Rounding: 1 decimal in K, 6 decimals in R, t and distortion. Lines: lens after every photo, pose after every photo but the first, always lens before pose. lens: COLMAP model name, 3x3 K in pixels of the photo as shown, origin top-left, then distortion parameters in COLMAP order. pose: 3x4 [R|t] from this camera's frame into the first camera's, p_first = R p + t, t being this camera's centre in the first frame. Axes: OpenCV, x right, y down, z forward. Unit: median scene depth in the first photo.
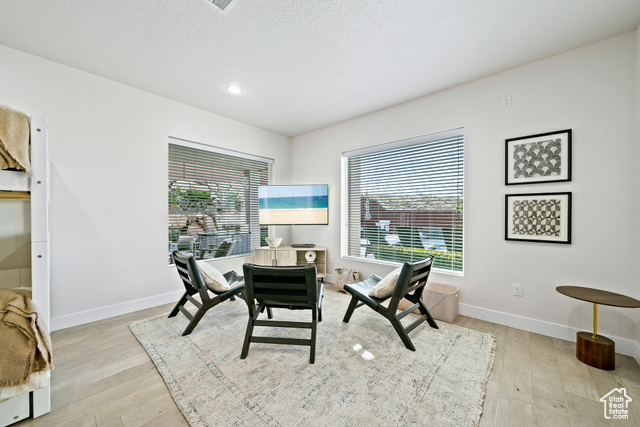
lens RADIAL K [[248.1, 0, 317.5], [0, 248.1, 214.6], [0, 0, 1]] dist [0.000334, 0.000000]
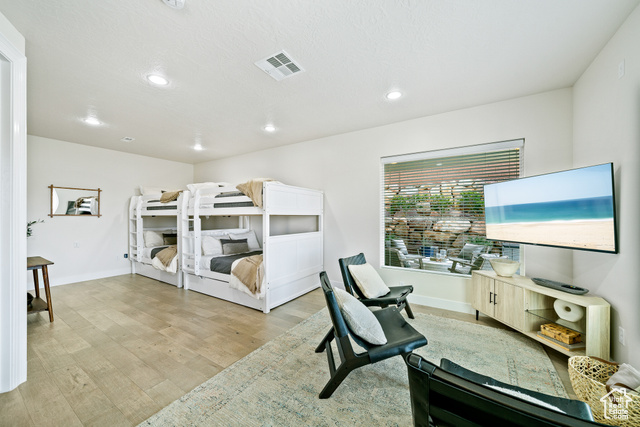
lens RADIAL K [[248.1, 0, 317.5], [0, 248.1, 214.6], [0, 0, 1]] dist [0.000334, 0.000000]
pose [[0.118570, -0.002539, -0.992942, 0.422576], [-0.000789, 0.999996, -0.002652, -0.030166], [0.992945, 0.001097, 0.118568, 0.426333]]
